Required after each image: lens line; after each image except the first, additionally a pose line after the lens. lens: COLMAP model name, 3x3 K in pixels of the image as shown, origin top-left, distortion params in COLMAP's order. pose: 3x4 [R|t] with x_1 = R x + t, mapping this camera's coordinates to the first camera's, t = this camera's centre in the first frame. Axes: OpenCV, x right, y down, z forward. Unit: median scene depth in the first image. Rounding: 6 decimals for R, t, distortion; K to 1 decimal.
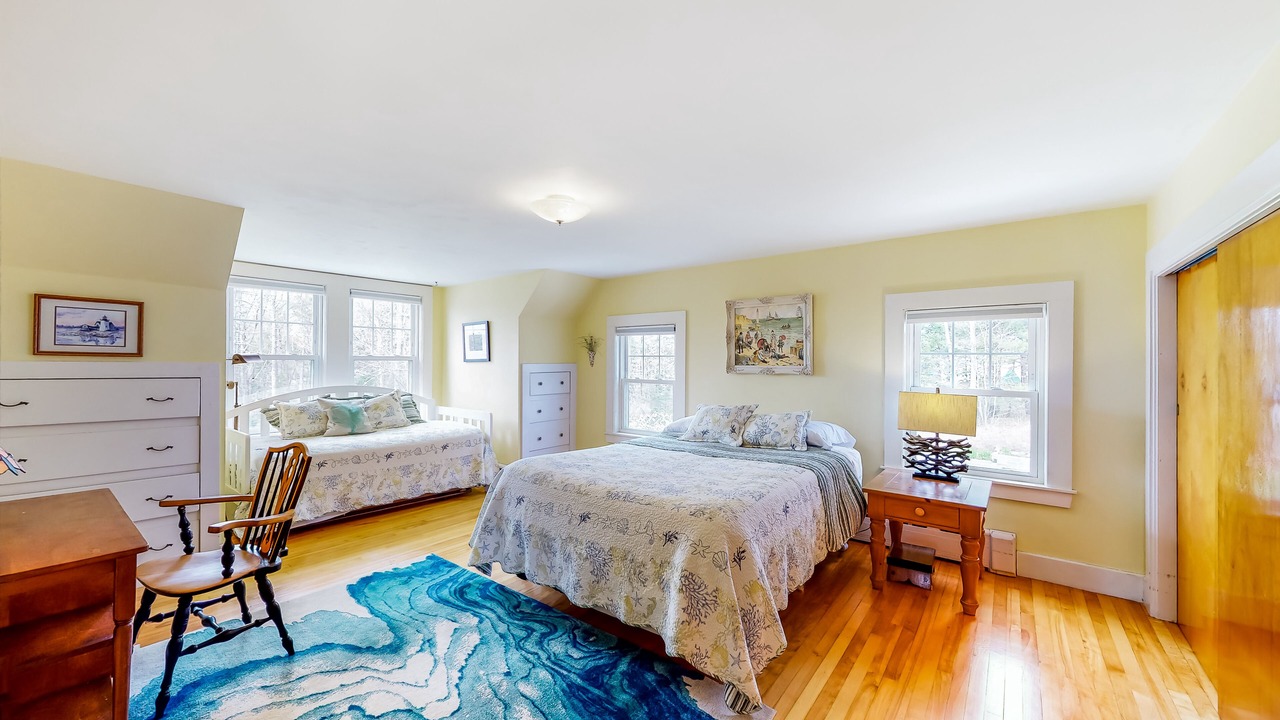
lens RADIAL K [[479.3, 0, 640.0], [0, 479.3, 360.0], [0, 0, 1]] dist [0.000002, 0.000011]
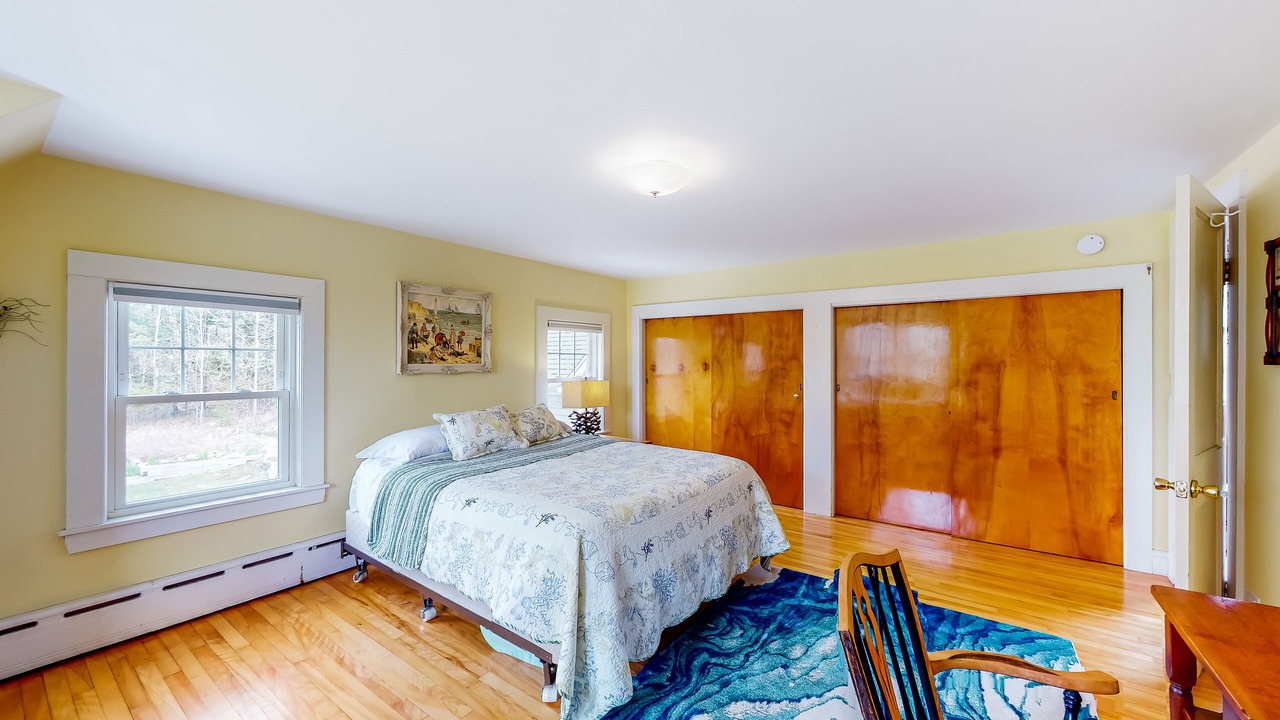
lens RADIAL K [[479.3, 0, 640.0], [0, 479.3, 360.0], [0, 0, 1]] dist [0.000002, 0.000011]
pose [[-0.037302, -0.003001, 0.999300, -0.653485], [-0.005546, 0.999981, 0.002796, 0.000307], [-0.999289, -0.005438, -0.037318, 0.687665]]
